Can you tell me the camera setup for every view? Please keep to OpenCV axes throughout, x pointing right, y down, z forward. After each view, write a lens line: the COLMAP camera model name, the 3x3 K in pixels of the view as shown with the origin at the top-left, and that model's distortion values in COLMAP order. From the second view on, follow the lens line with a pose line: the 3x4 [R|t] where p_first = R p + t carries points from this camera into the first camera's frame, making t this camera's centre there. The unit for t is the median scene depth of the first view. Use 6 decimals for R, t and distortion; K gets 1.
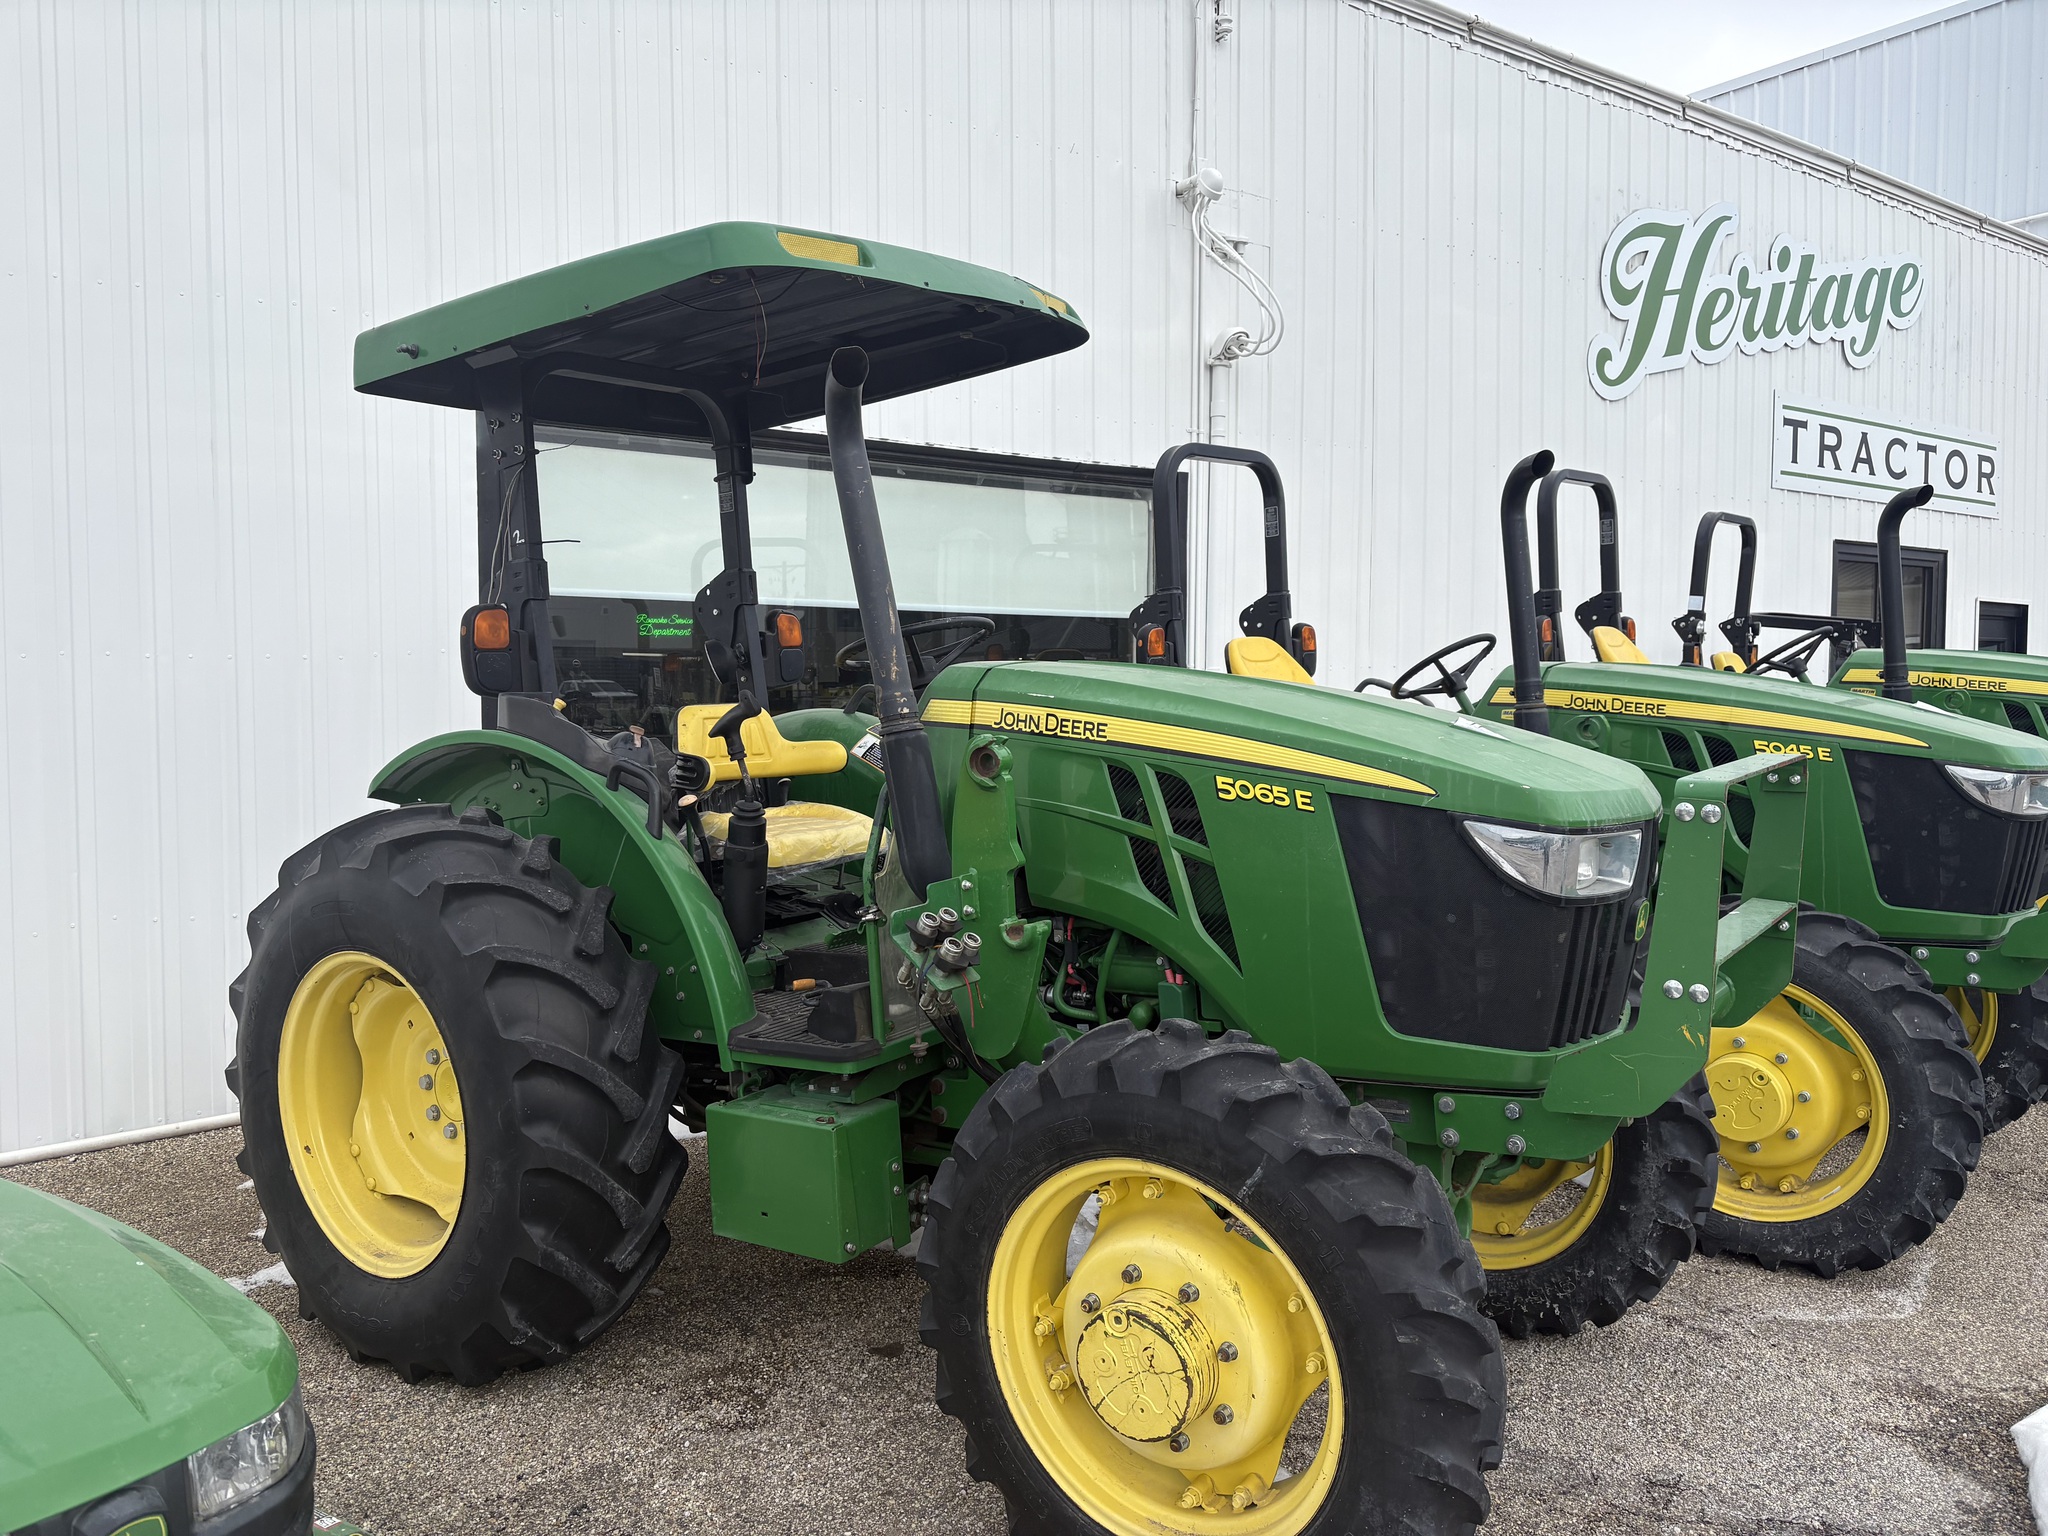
lens RADIAL K [[1736.2, 0, 1028.3], [0, 1736.2, 796.6], [0, 0, 1]] dist [0.035984, -0.030450]
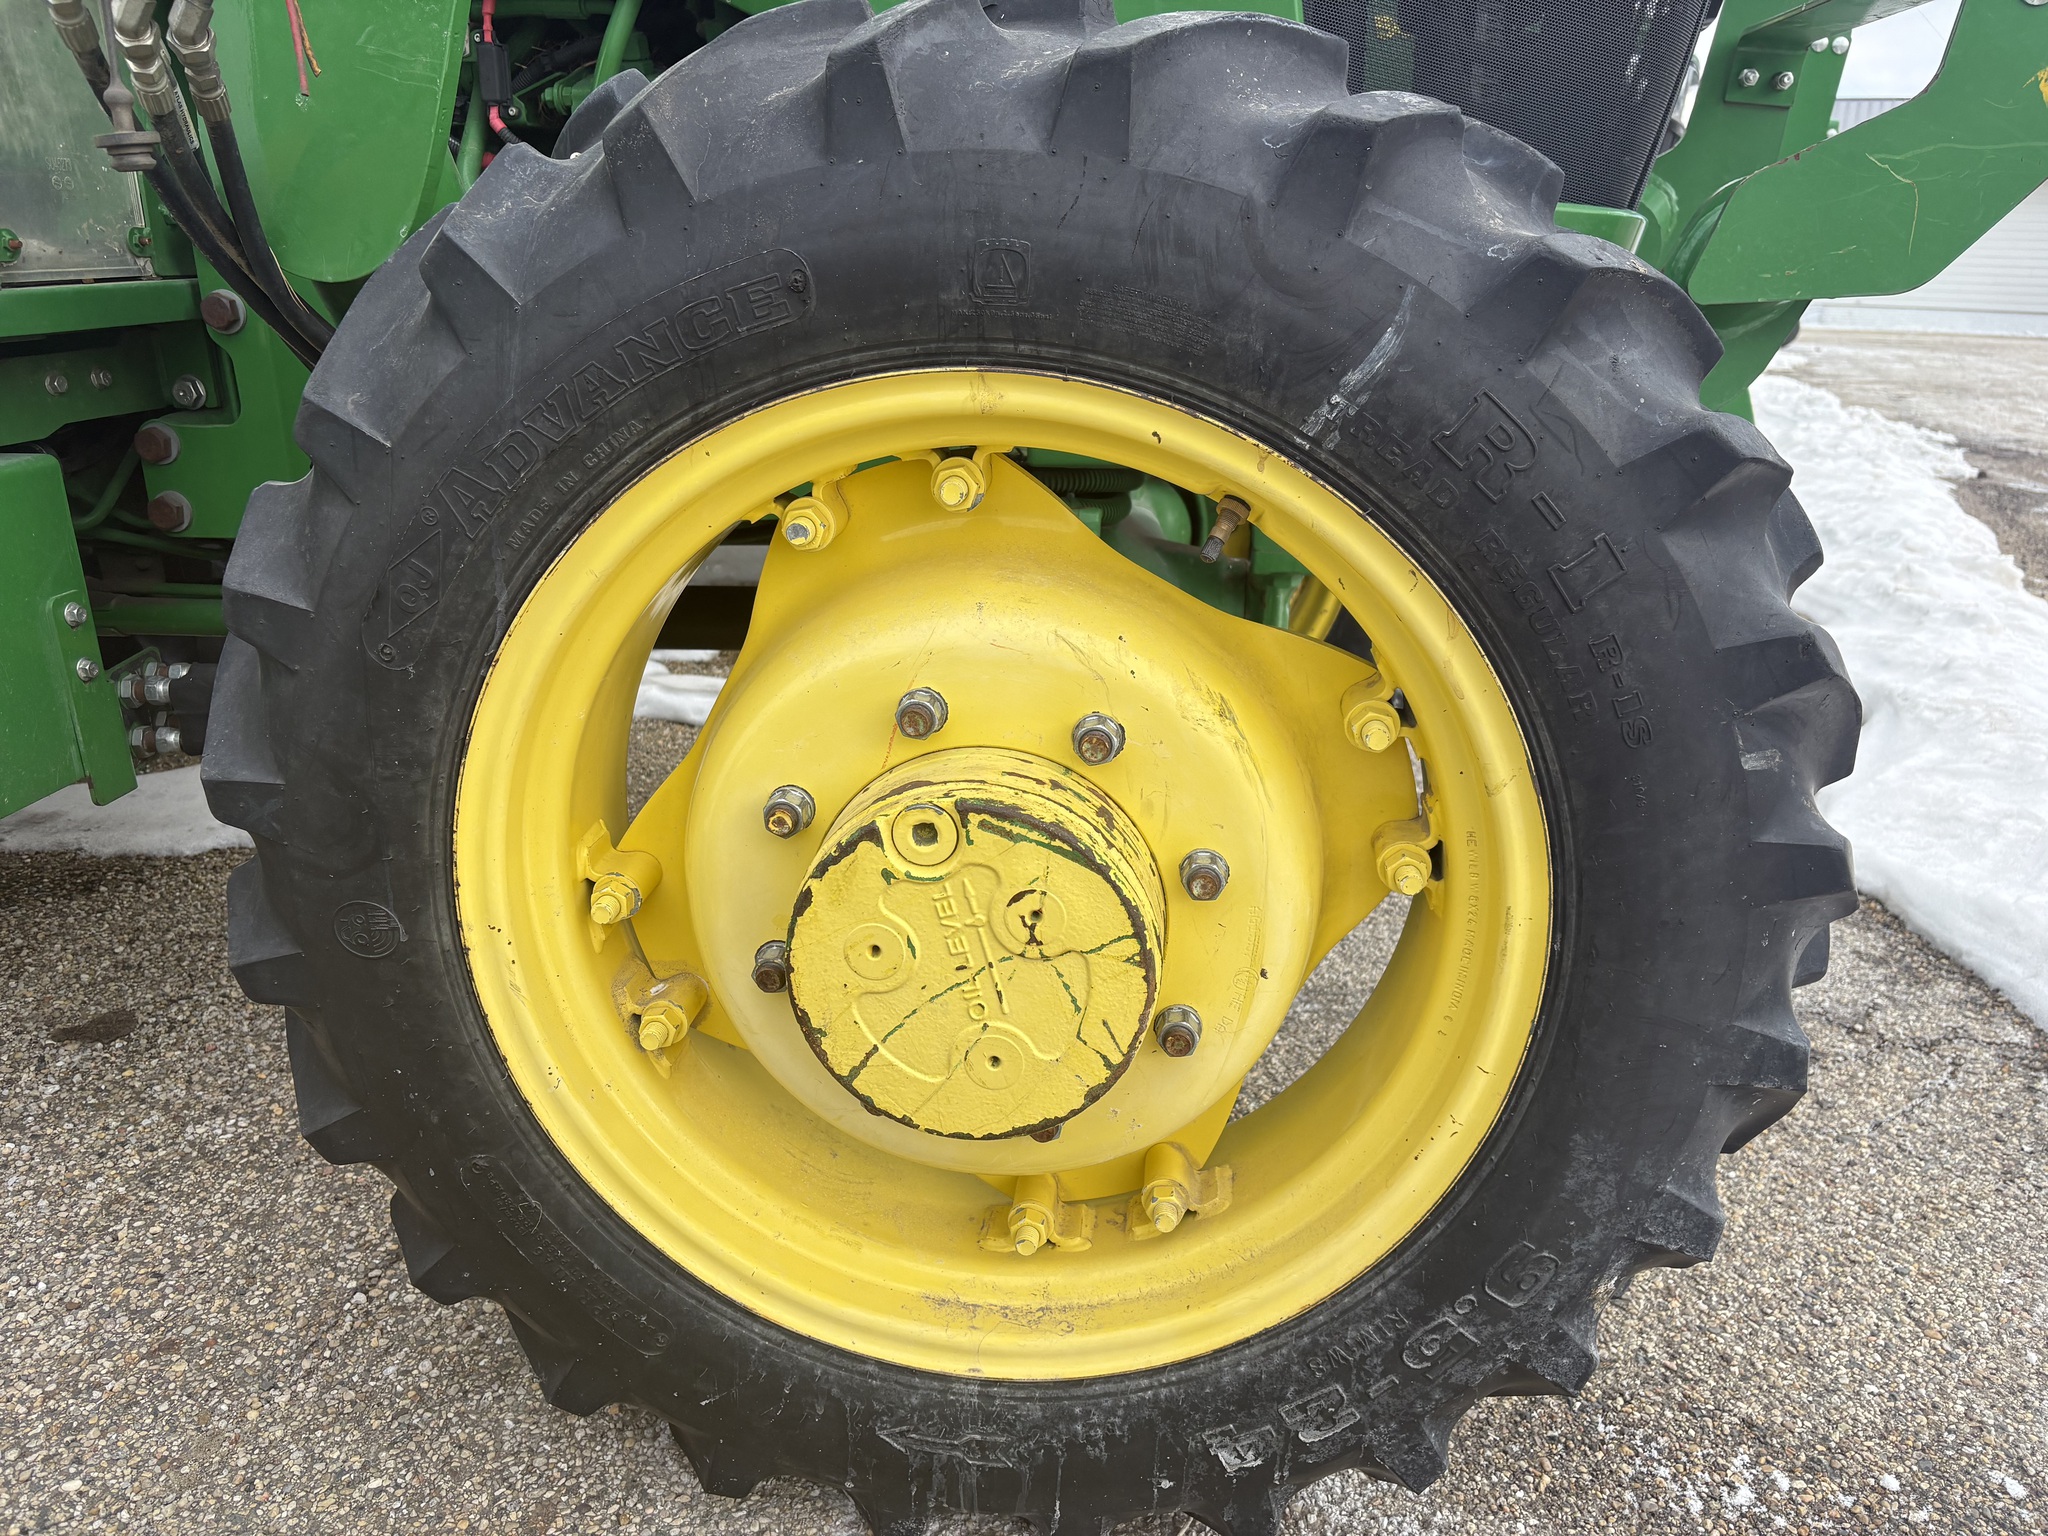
lens RADIAL K [[1509.5, 0, 1032.4], [0, 1509.5, 778.5], [0, 0, 1]] dist [0.032102, -0.044927]
pose [[0.865594, -0.103049, 0.490028, -0.074877], [-0.000538, 0.978404, 0.206702, 0.218689], [-0.500745, -0.179184, 0.846845, 0.706941]]
